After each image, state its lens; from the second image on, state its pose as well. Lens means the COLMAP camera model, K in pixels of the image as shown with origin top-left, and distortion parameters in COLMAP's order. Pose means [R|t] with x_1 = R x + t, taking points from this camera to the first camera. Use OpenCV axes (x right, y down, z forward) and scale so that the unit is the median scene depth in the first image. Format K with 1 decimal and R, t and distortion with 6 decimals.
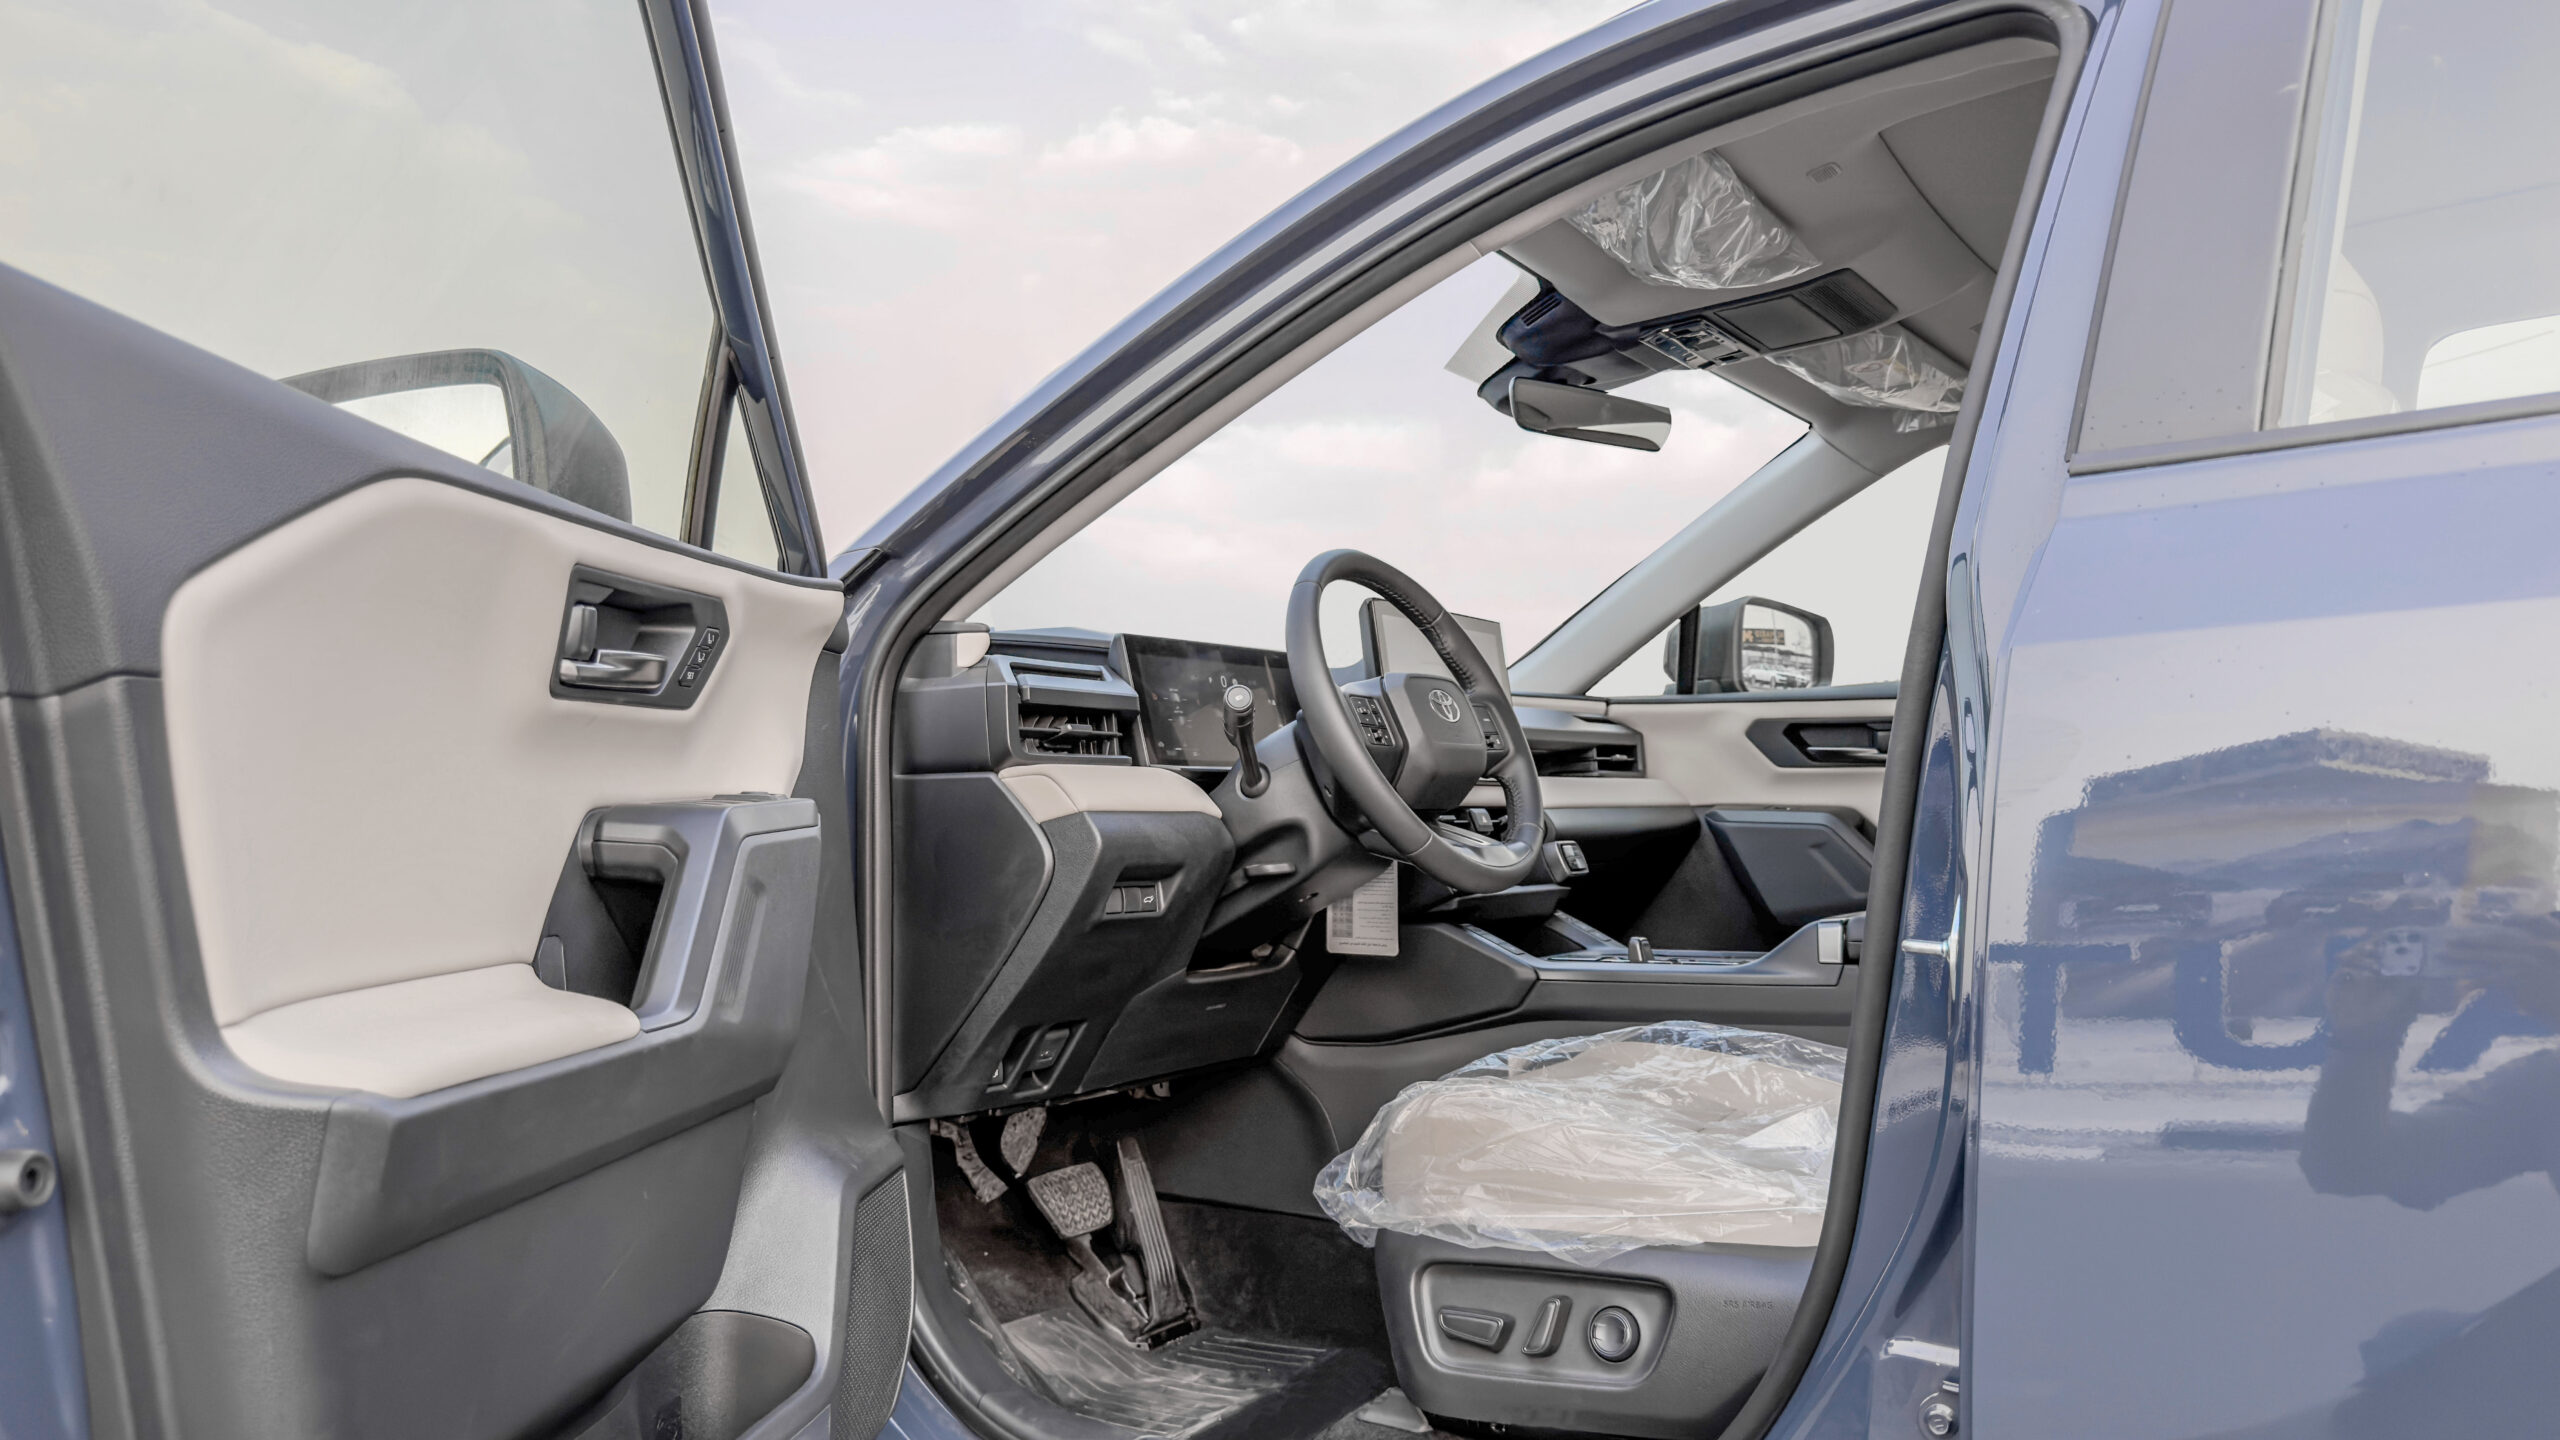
lens RADIAL K [[2305.5, 0, 1280.0], [0, 2305.5, 720.0], [0, 0, 1]] dist [0.092867, -0.396502]
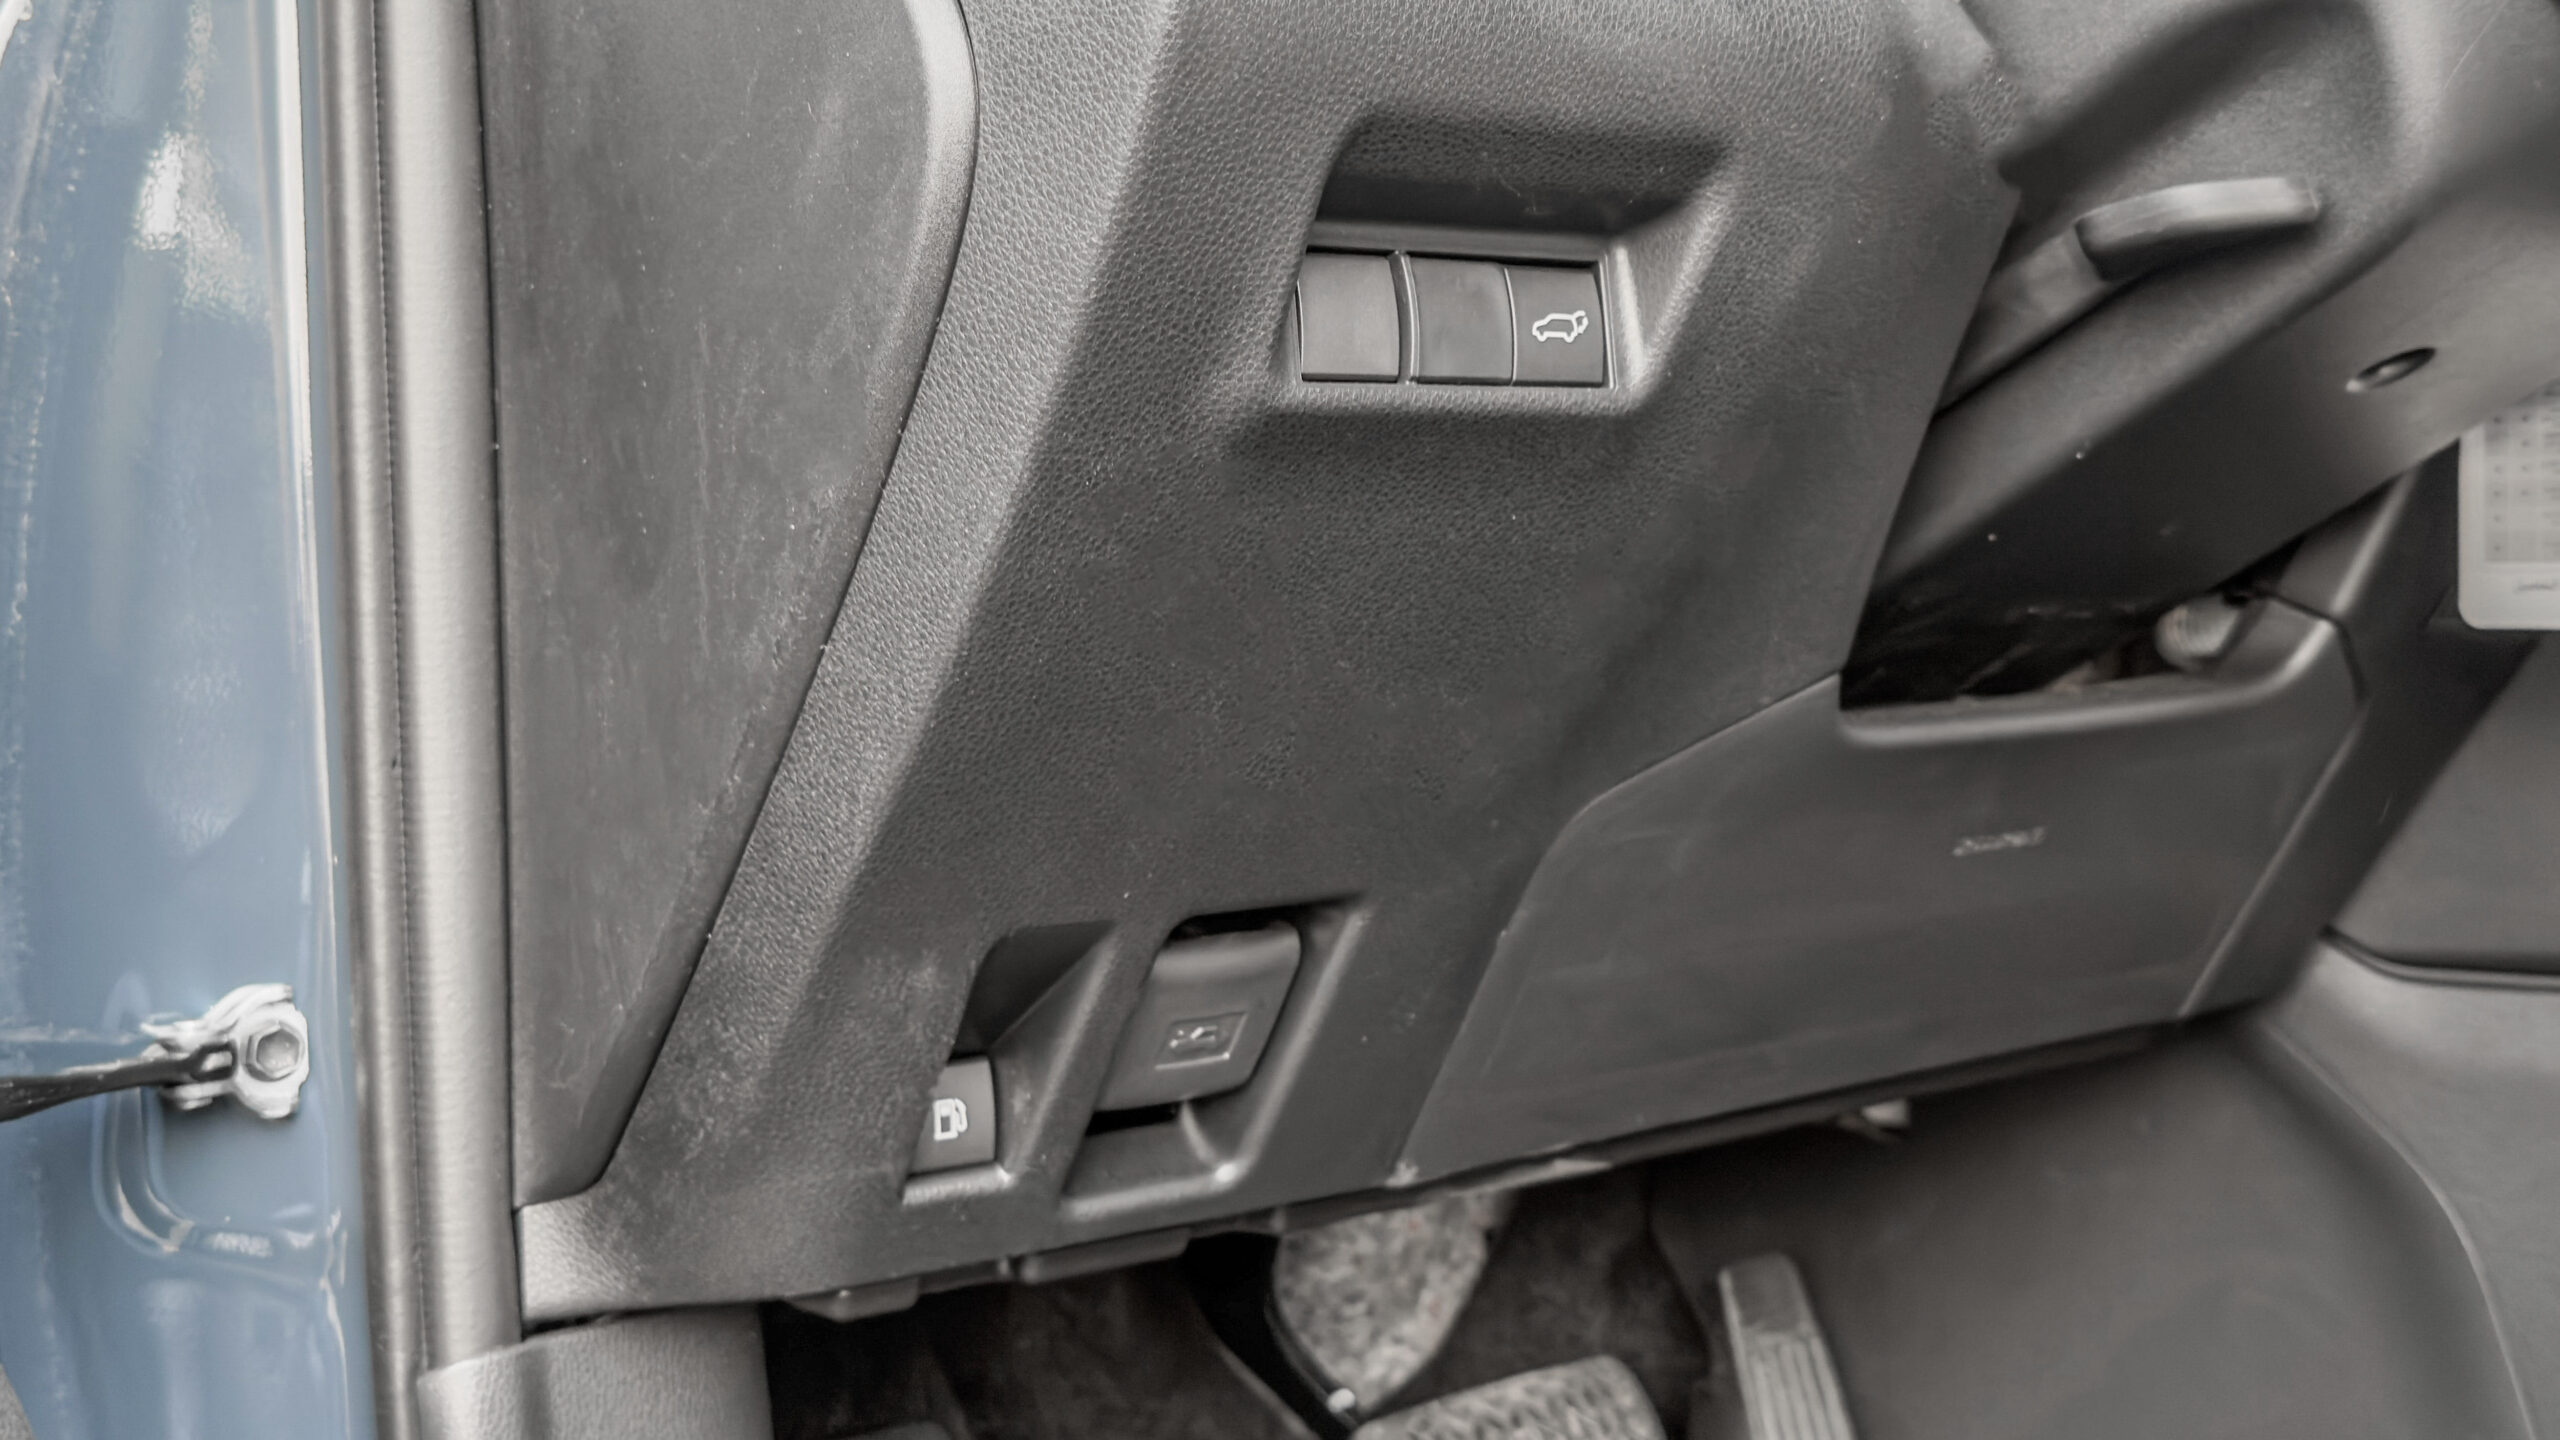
lens RADIAL K [[2305.5, 0, 1280.0], [0, 2305.5, 720.0], [0, 0, 1]] dist [0.092867, -0.396502]
pose [[0.914179, -0.024552, -0.404567, 0.003420], [0.051185, 0.997165, 0.055146, 0.095490], [0.402066, -0.071121, 0.912844, 0.759396]]
